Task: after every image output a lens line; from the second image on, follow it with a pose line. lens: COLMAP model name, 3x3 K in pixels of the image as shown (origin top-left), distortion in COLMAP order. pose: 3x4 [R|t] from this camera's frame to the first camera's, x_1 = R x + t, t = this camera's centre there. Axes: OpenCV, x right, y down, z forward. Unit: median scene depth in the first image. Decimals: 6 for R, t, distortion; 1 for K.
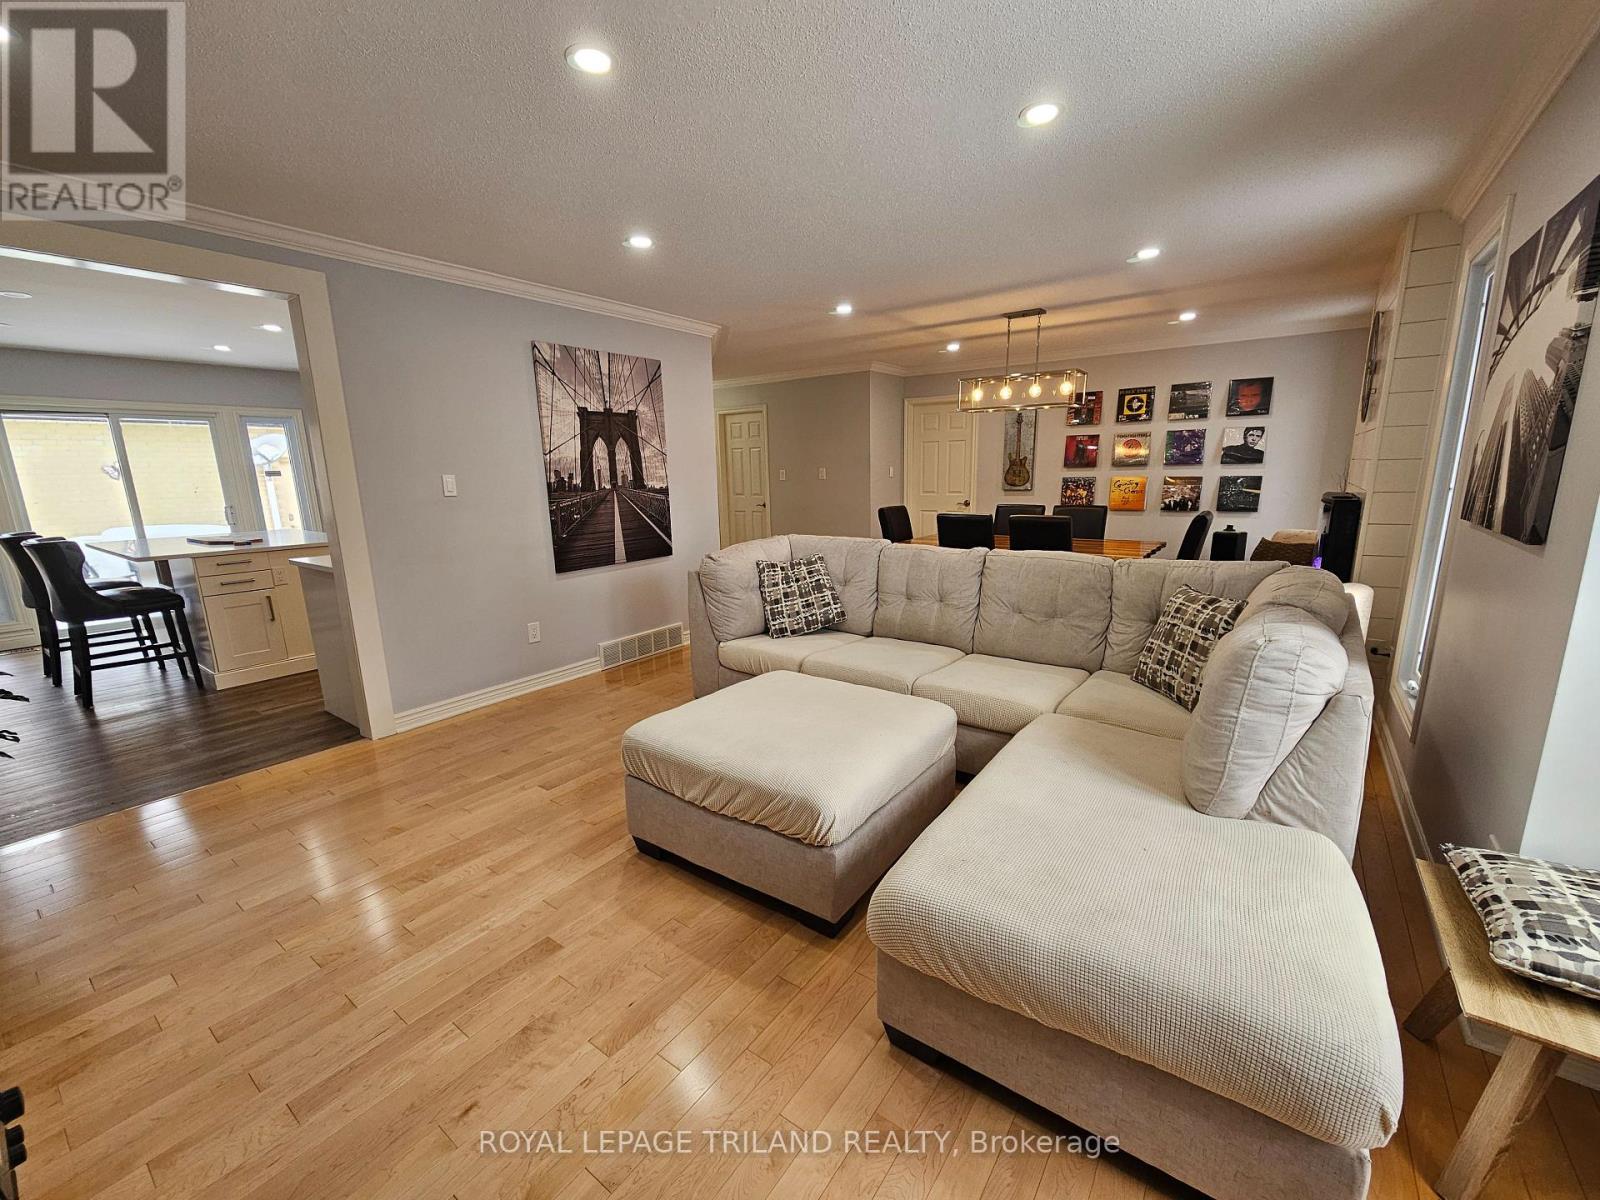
lens RADIAL K [[658.3, 0, 798.3], [0, 658.3, 611.6], [0, 0, 1]] dist [0.001456, -0.003801]
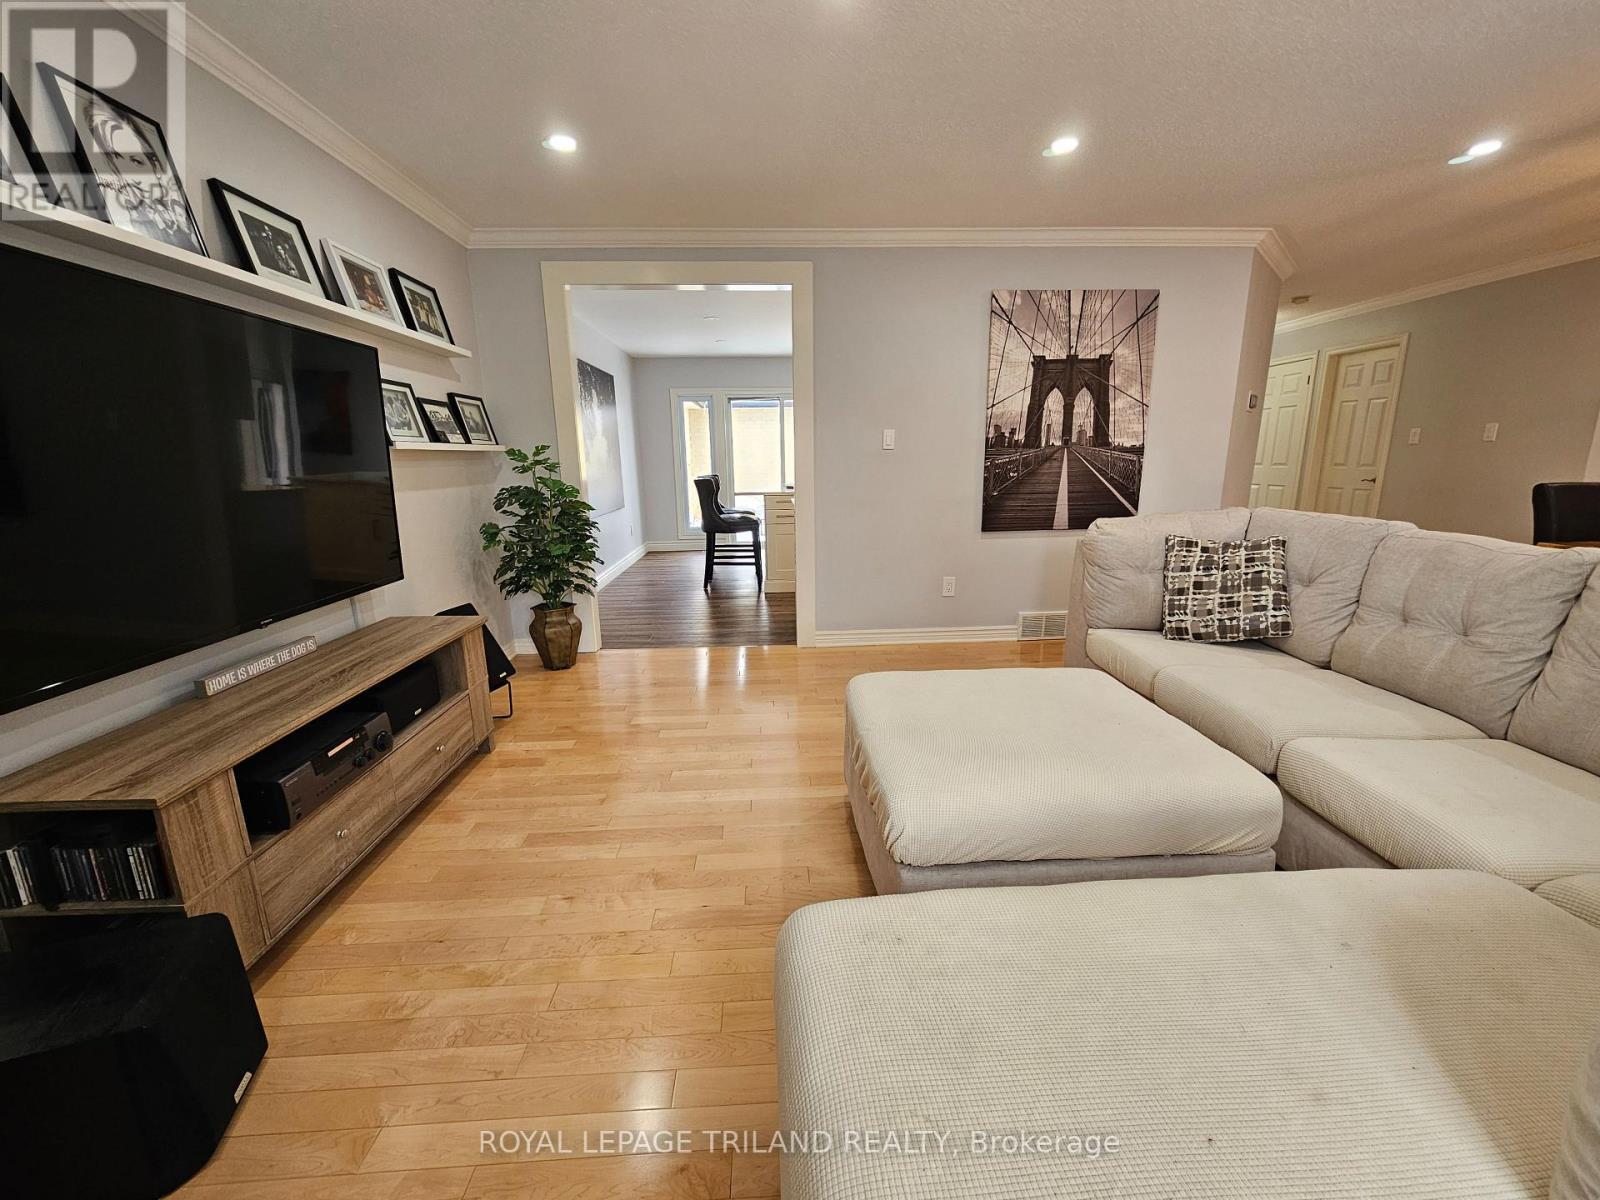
lens RADIAL K [[658.3, 0, 798.3], [0, 658.3, 611.6], [0, 0, 1]] dist [0.001456, -0.003801]
pose [[0.628095, 0.186632, -0.755424, 0.234091], [-0.159970, 0.981045, 0.109366, -0.004612], [0.761516, 0.052153, 0.646045, 0.167746]]
